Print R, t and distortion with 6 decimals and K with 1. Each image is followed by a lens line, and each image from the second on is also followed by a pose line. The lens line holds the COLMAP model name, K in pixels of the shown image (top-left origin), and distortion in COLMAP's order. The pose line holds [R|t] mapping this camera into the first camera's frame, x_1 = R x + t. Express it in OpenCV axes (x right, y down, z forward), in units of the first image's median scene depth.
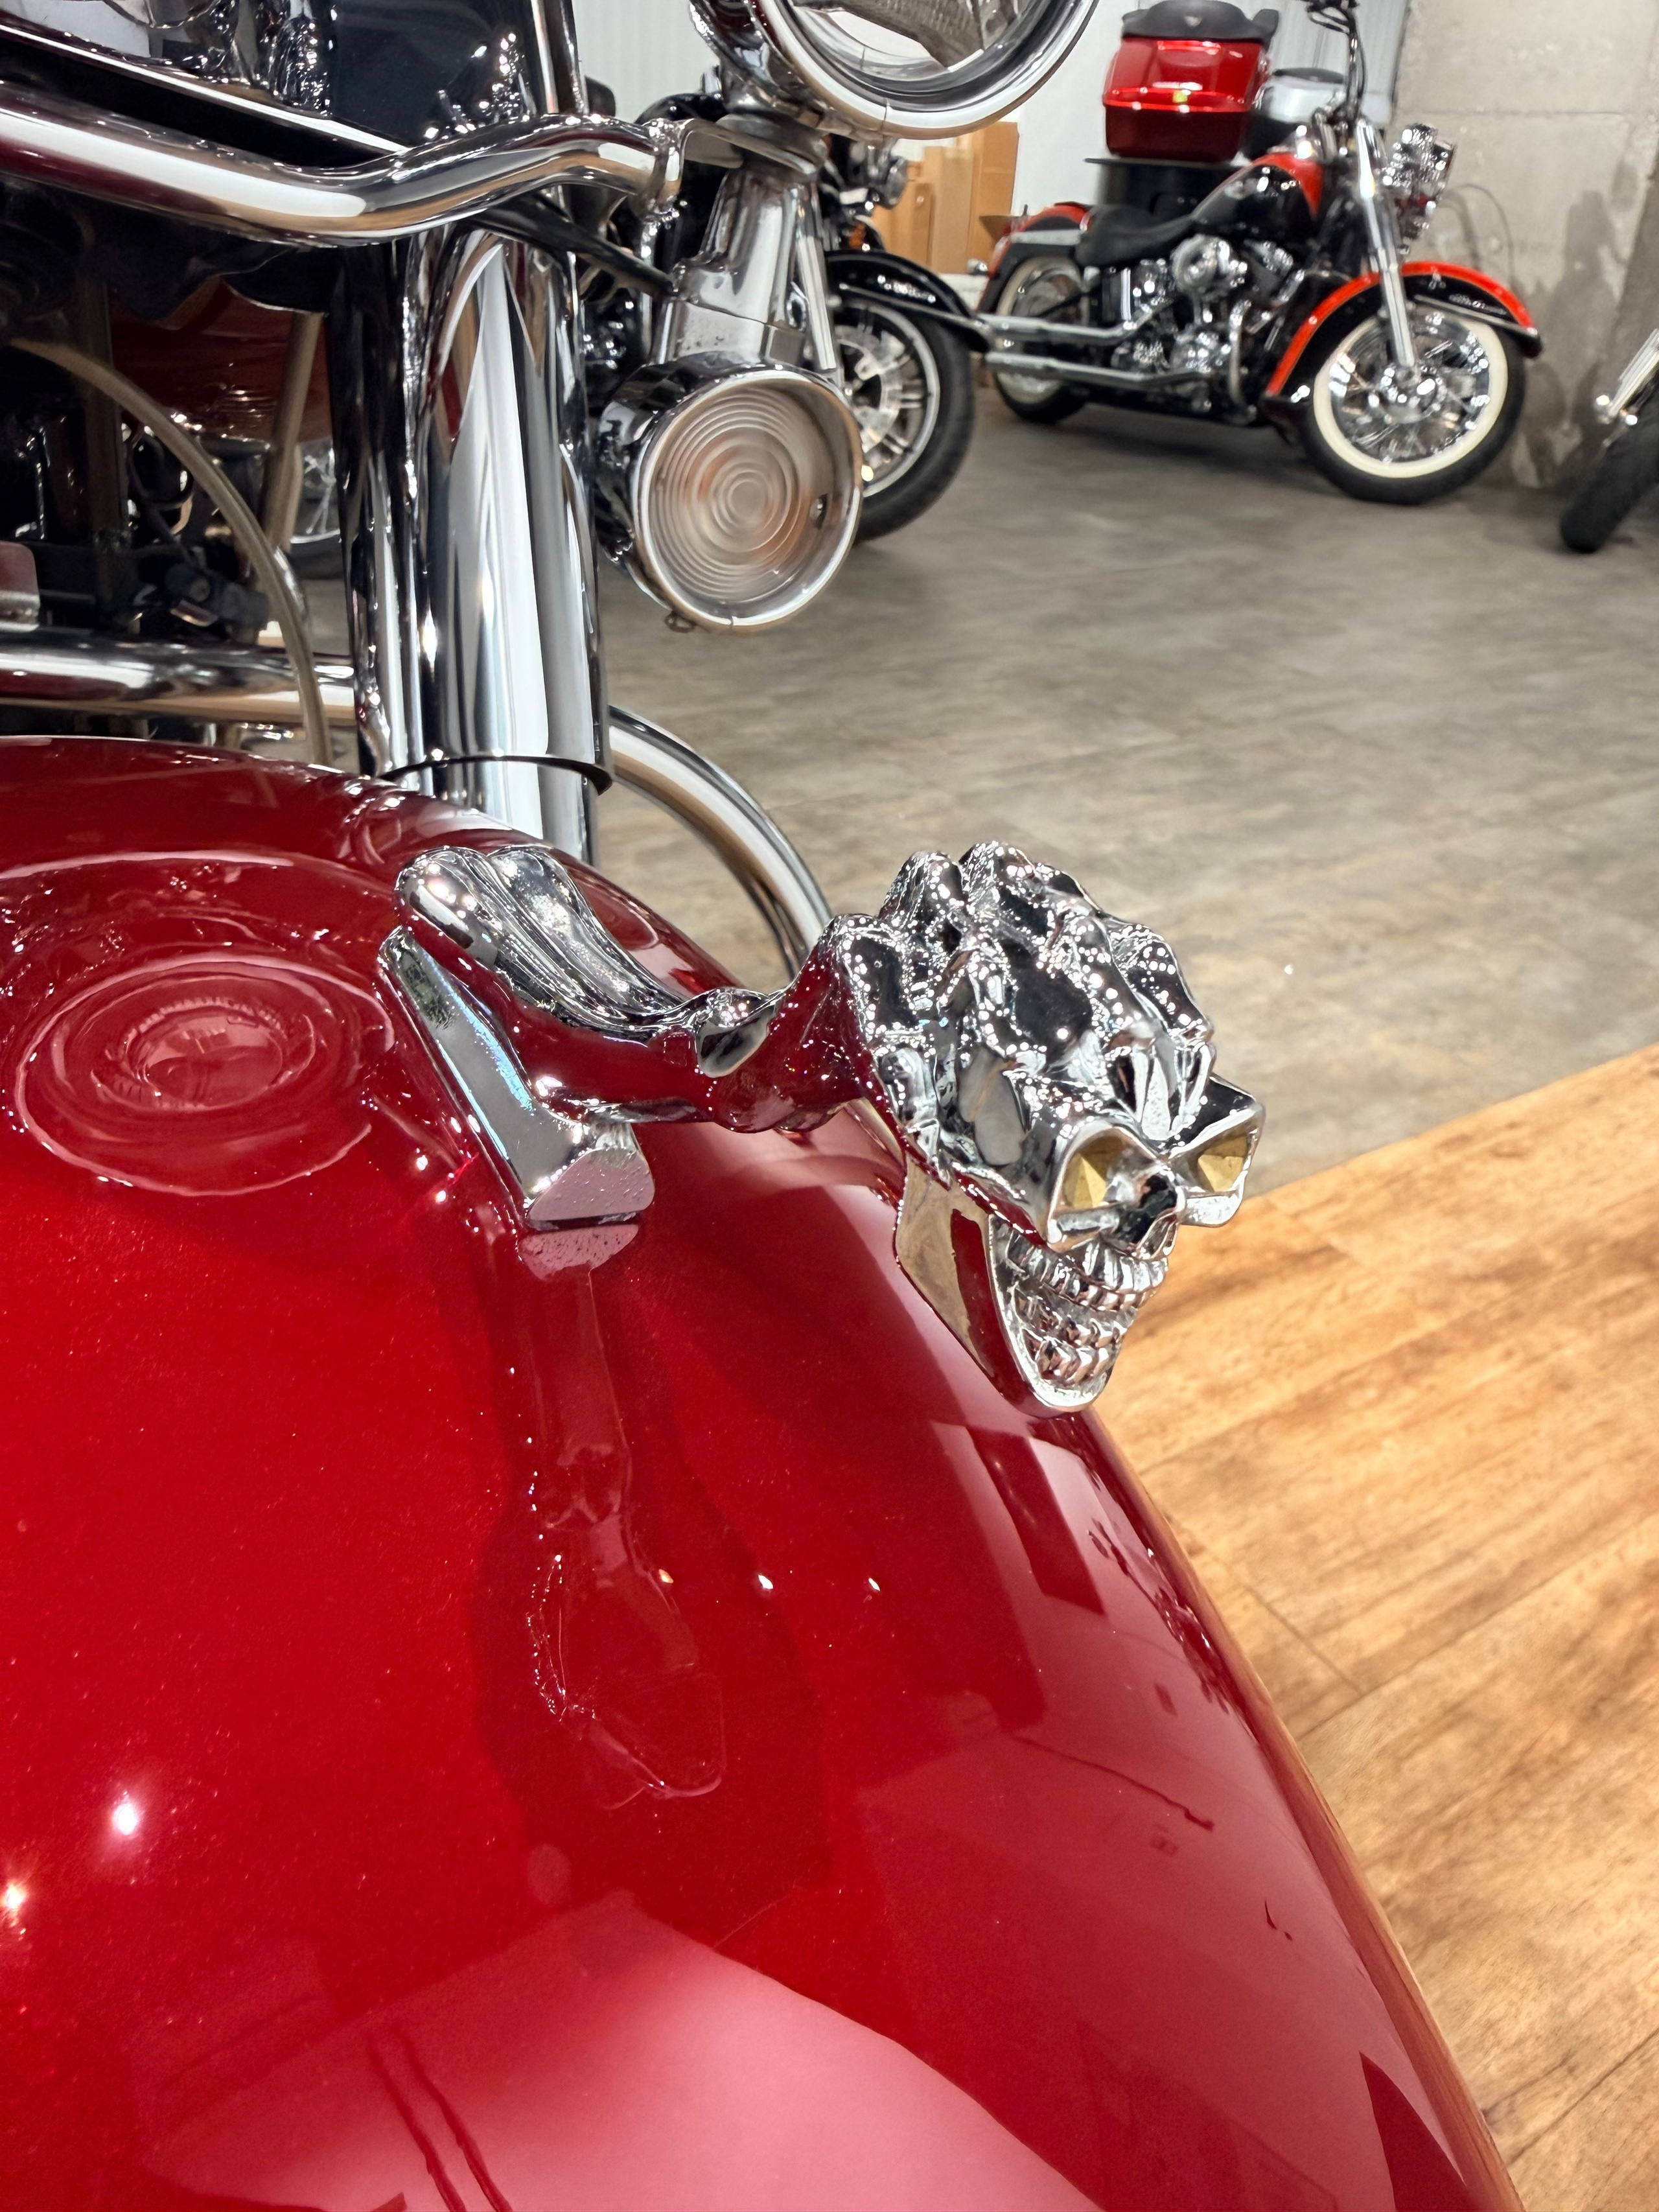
lens RADIAL K [[1586.9, 0, 842.2], [0, 1586.9, 1031.3], [0, 0, 1]] dist [-0.018339, 0.006444]
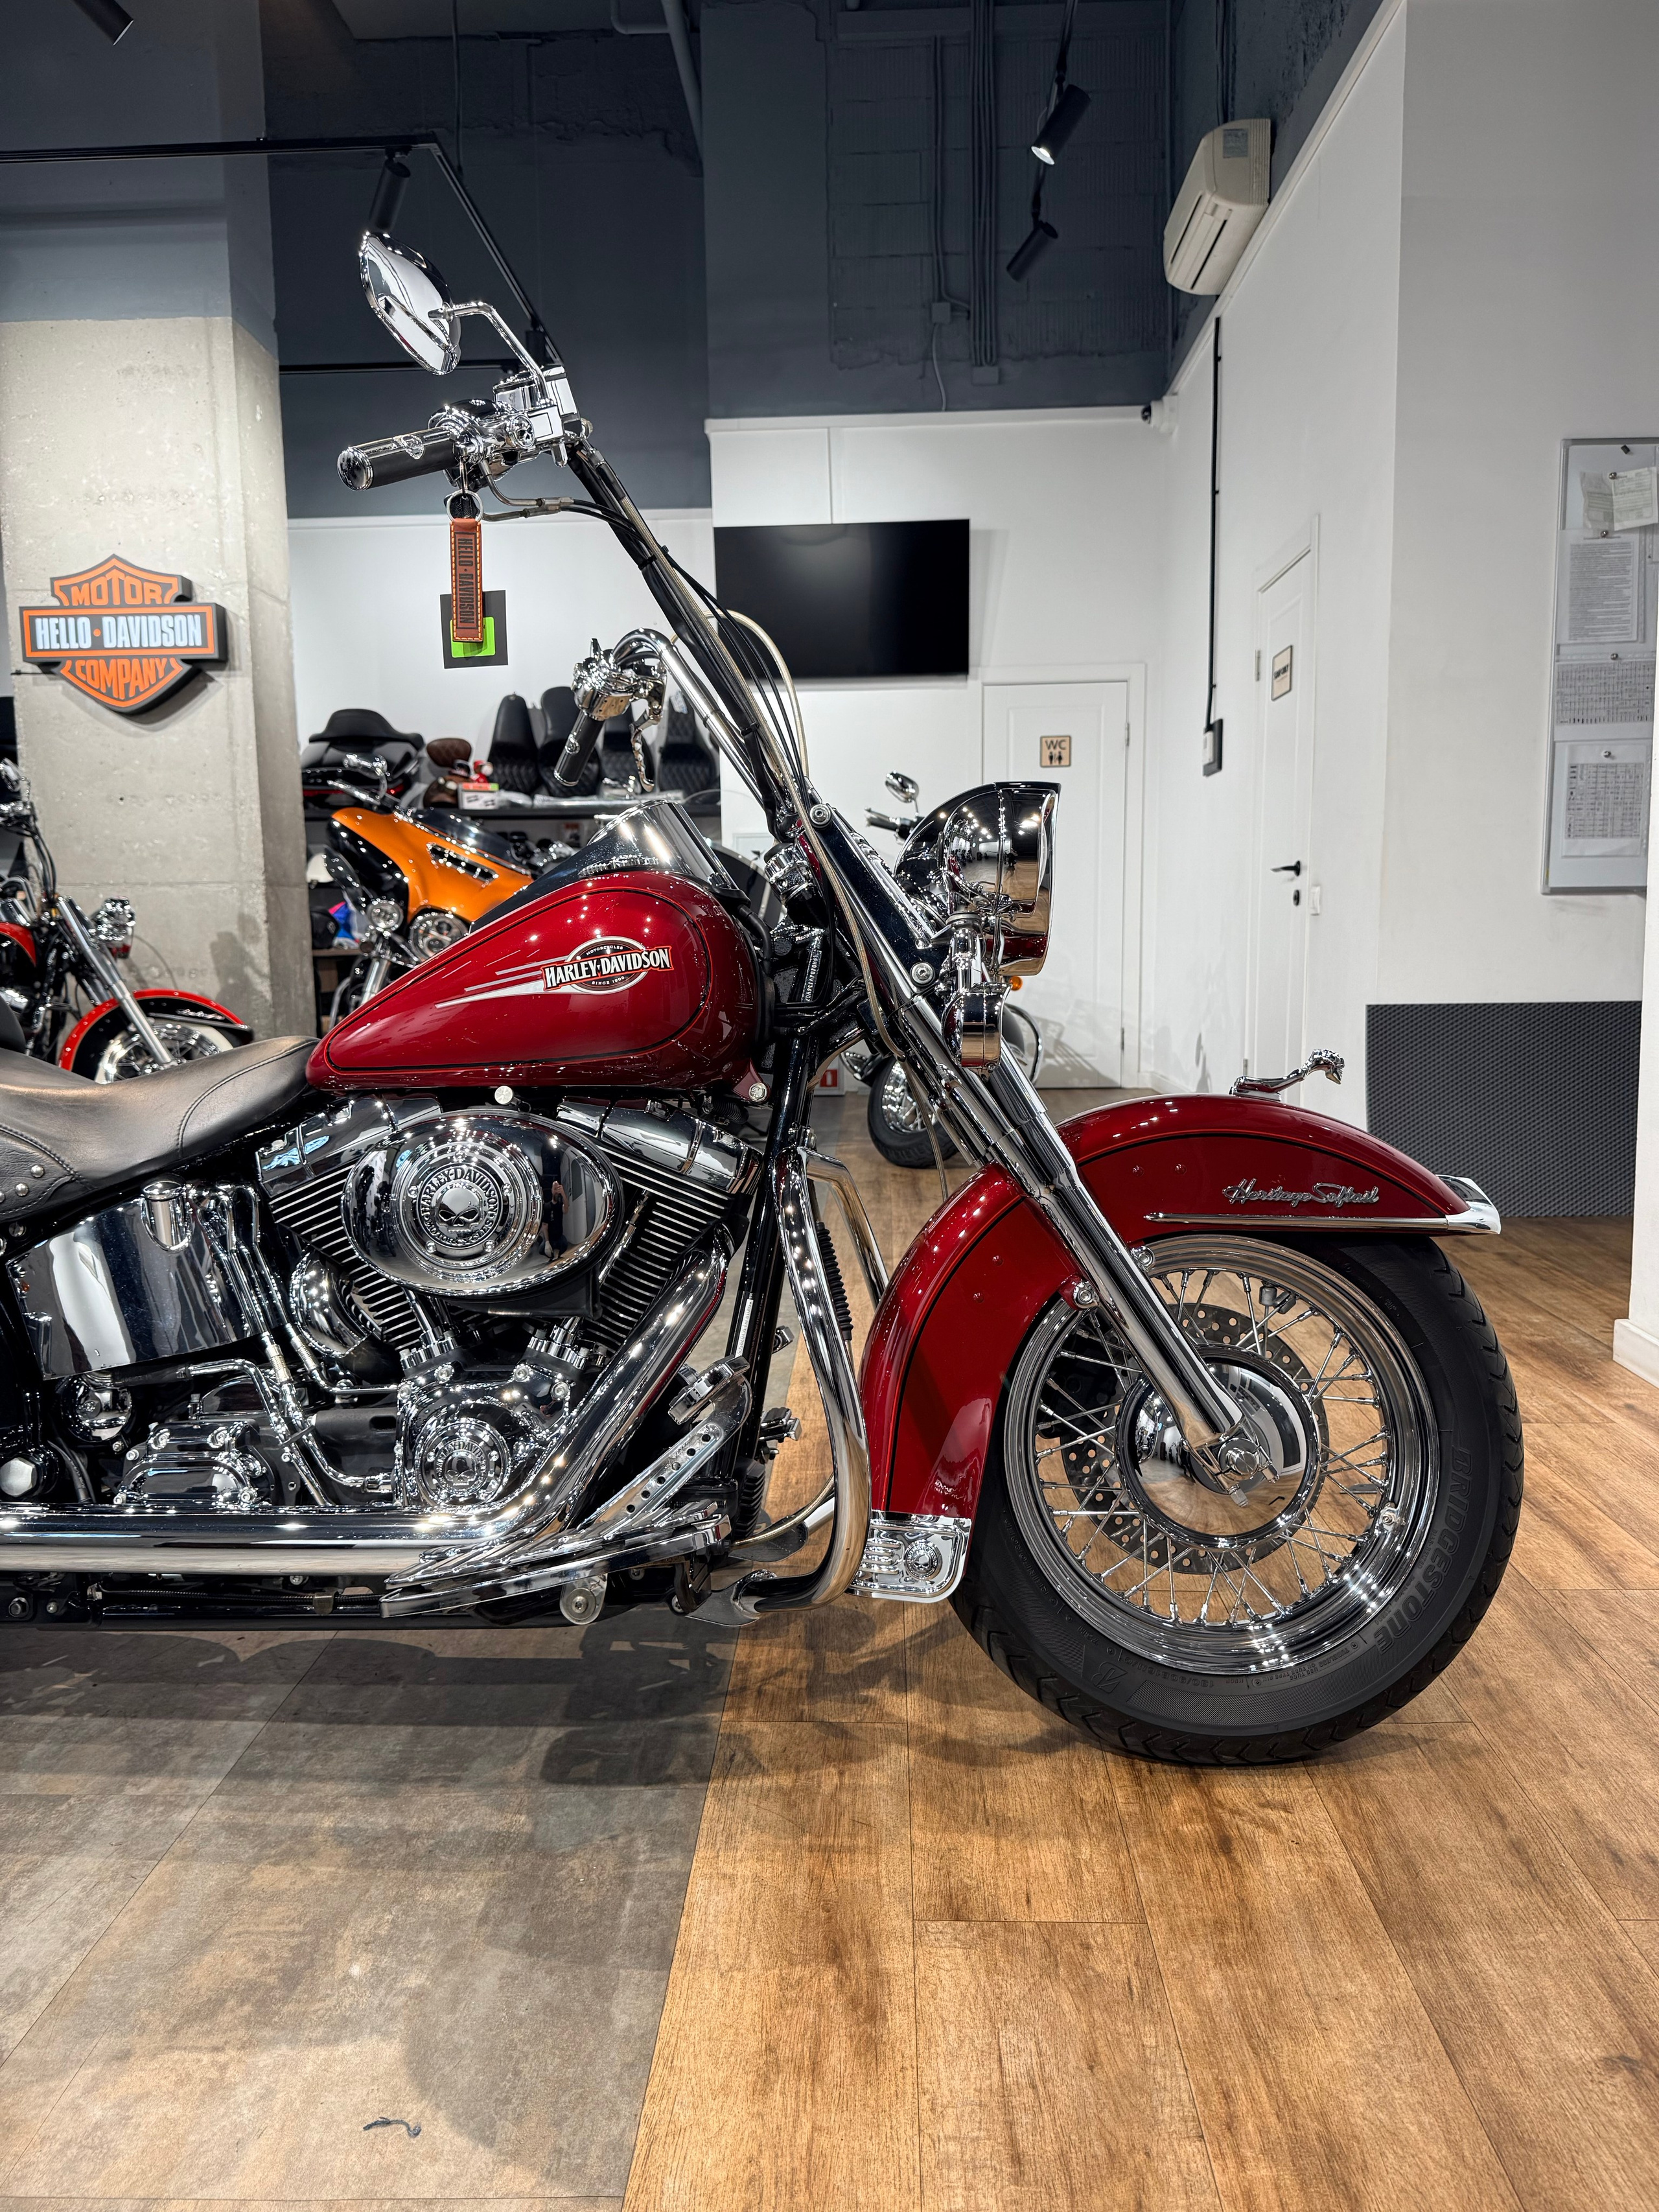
lens RADIAL K [[1543.9, 0, 829.5], [0, 1543.9, 1106.0], [0, 0, 1]] dist [0.078707, -0.137087]
pose [[0.568678, -0.151393, 0.808508, -0.368417], [0.423809, 0.896337, -0.130255, 0.006090], [-0.704976, 0.416727, 0.573889, -0.099921]]
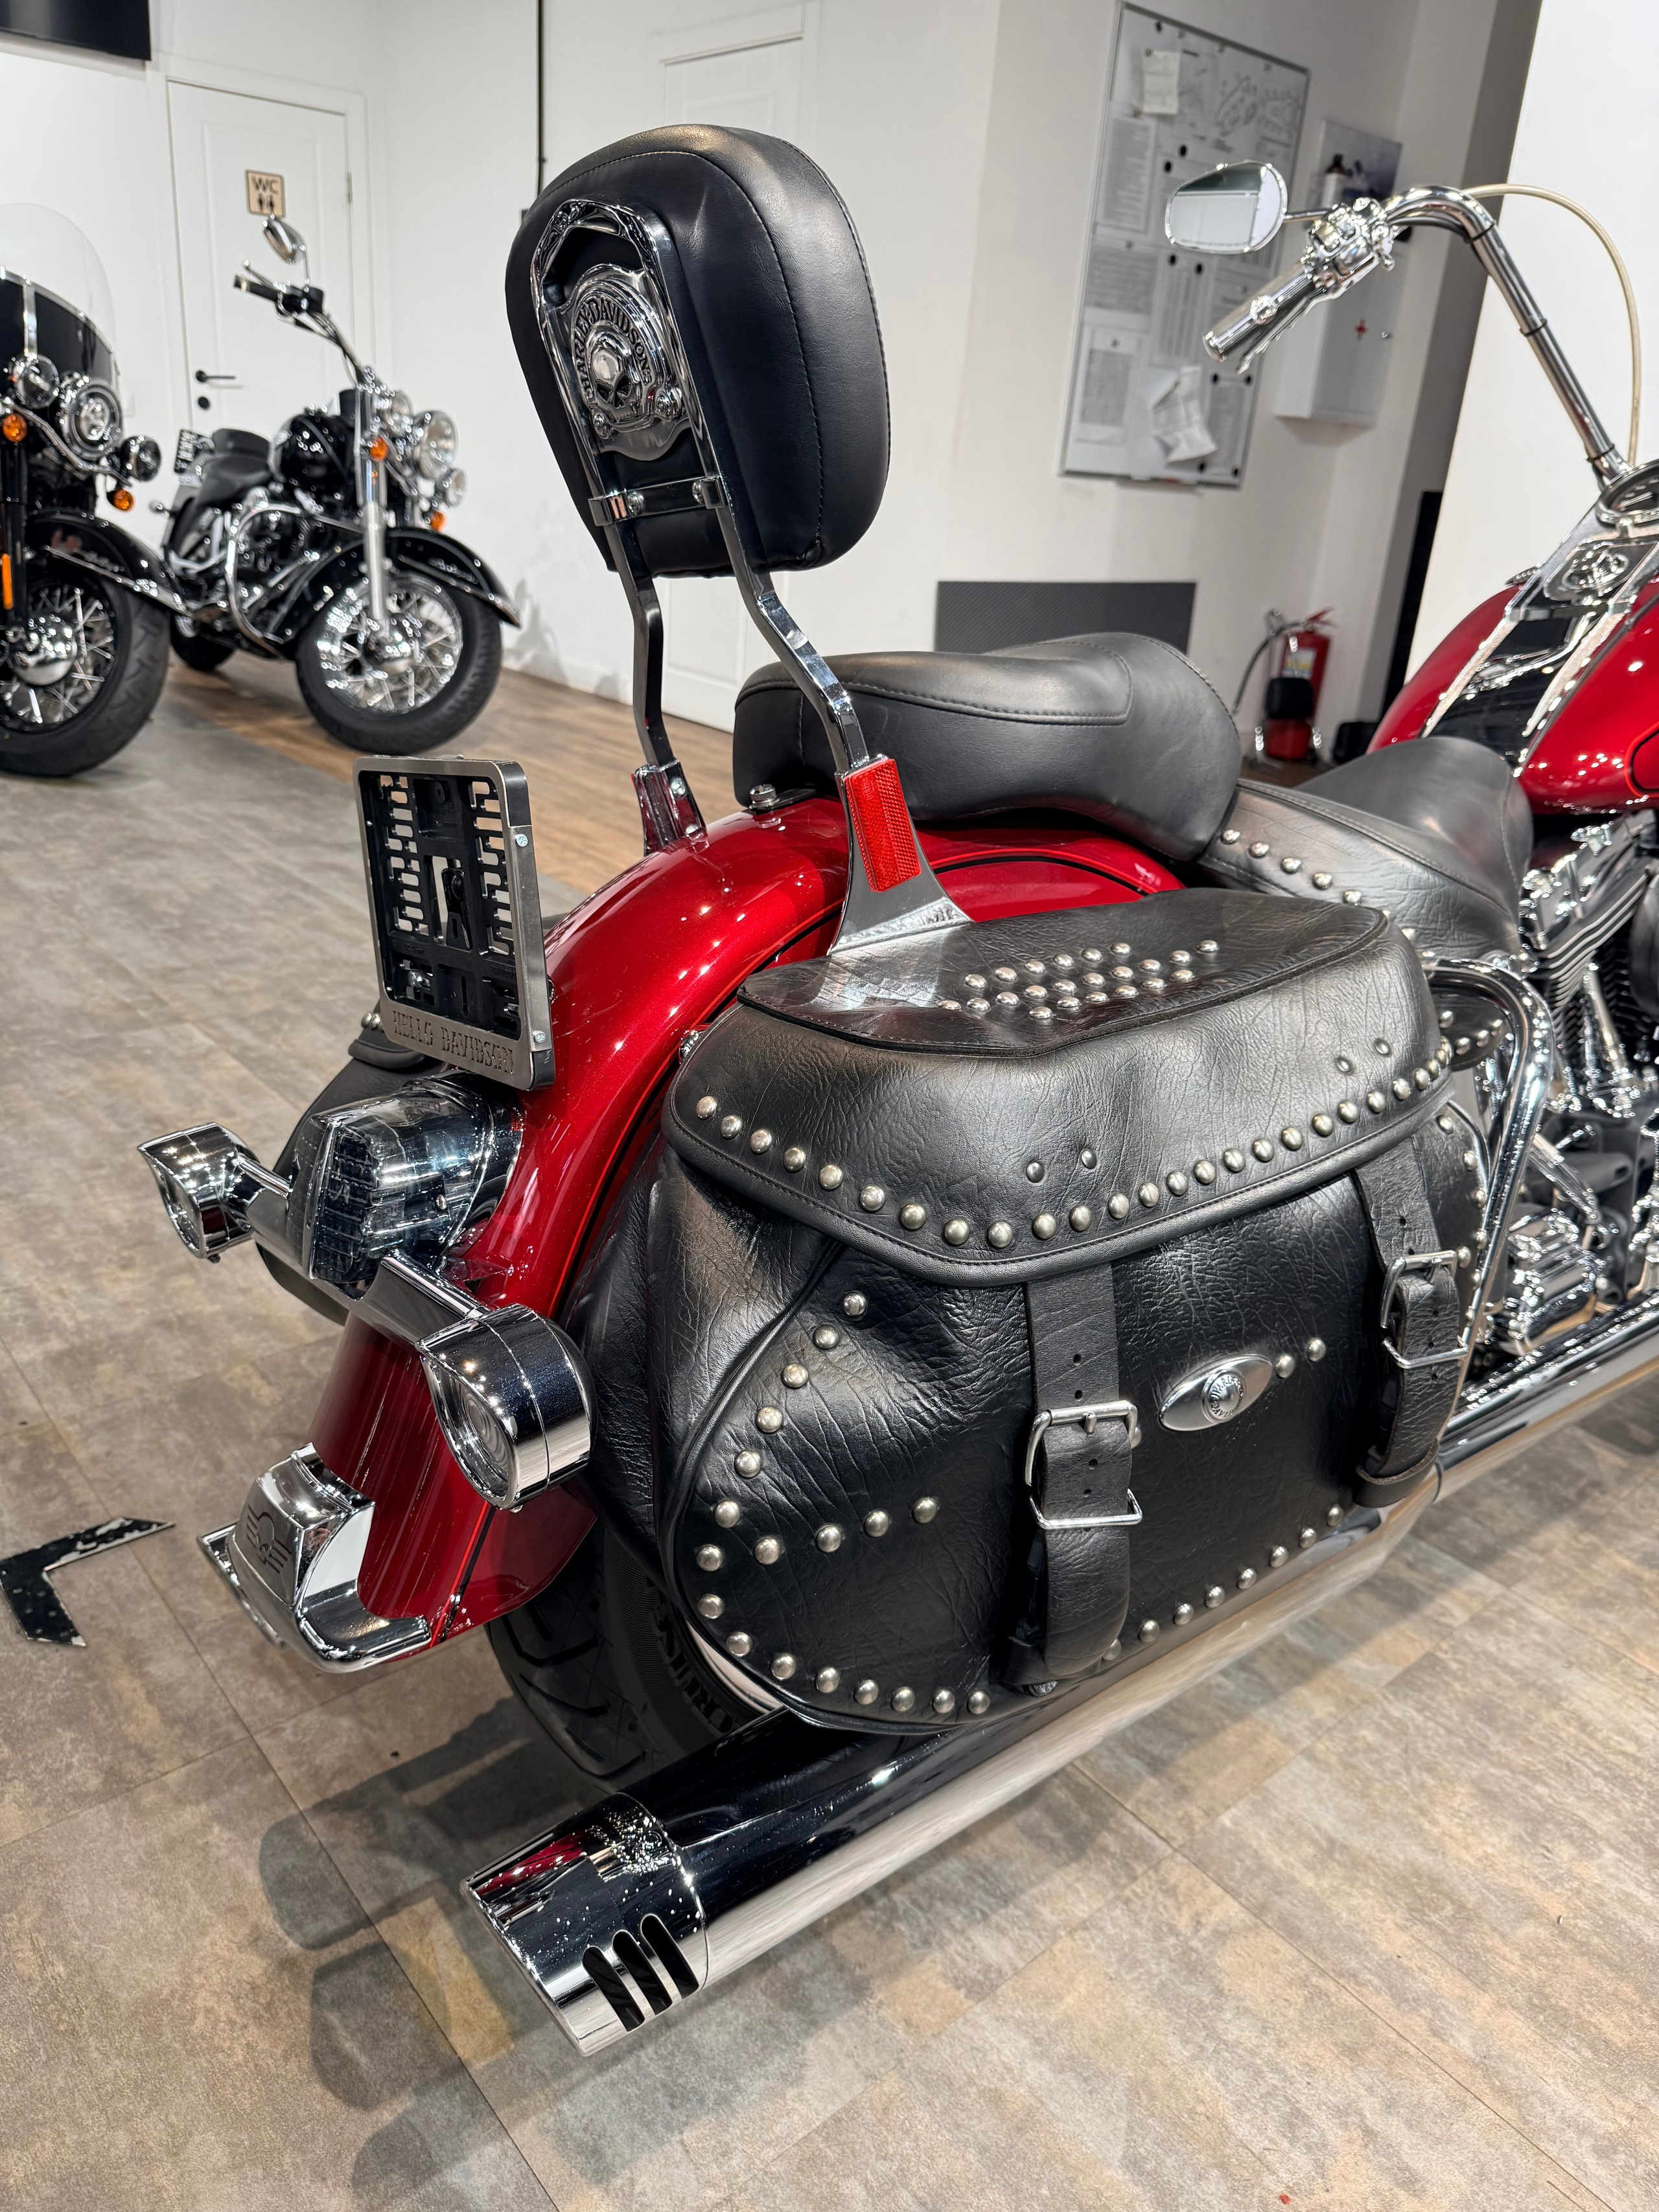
lens RADIAL K [[1573.4, 0, 810.8], [0, 1573.4, 1102.8], [0, 0, 1]] dist [-0.007218, 0.000521]
pose [[-0.117851, -0.434910, 0.892729, -0.419946], [0.396731, 0.803511, 0.443818, -0.241167], [-0.910338, 0.406477, 0.077848, 0.320706]]
